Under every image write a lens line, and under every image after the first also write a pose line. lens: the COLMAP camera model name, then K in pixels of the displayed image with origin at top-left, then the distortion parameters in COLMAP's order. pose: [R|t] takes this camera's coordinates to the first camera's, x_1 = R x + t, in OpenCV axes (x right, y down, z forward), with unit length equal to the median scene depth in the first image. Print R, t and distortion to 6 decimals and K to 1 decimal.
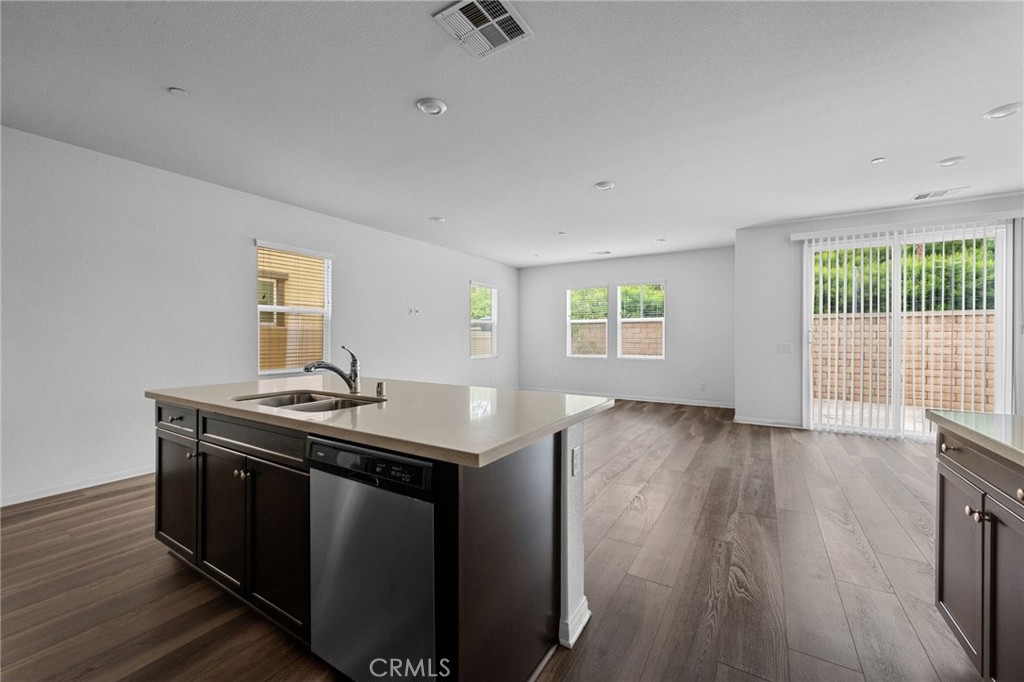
lens RADIAL K [[405.0, 0, 511.0], [0, 405.0, 338.7], [0, 0, 1]] dist [0.000500, 0.000070]
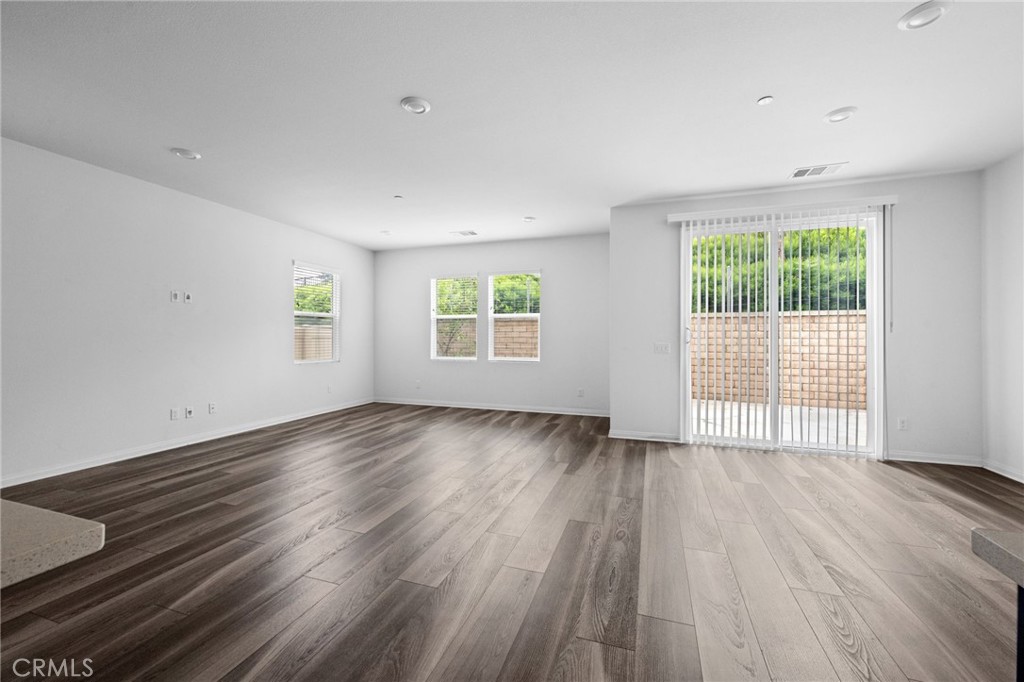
lens RADIAL K [[402.4, 0, 514.6], [0, 402.4, 336.6], [0, 0, 1]] dist [-0.001152, -0.000198]
pose [[0.974585, 0.001721, 0.224013, 0.154158], [-0.000357, 0.999981, -0.006129, 0.003410], [-0.224019, 0.005893, 0.974567, 0.205161]]
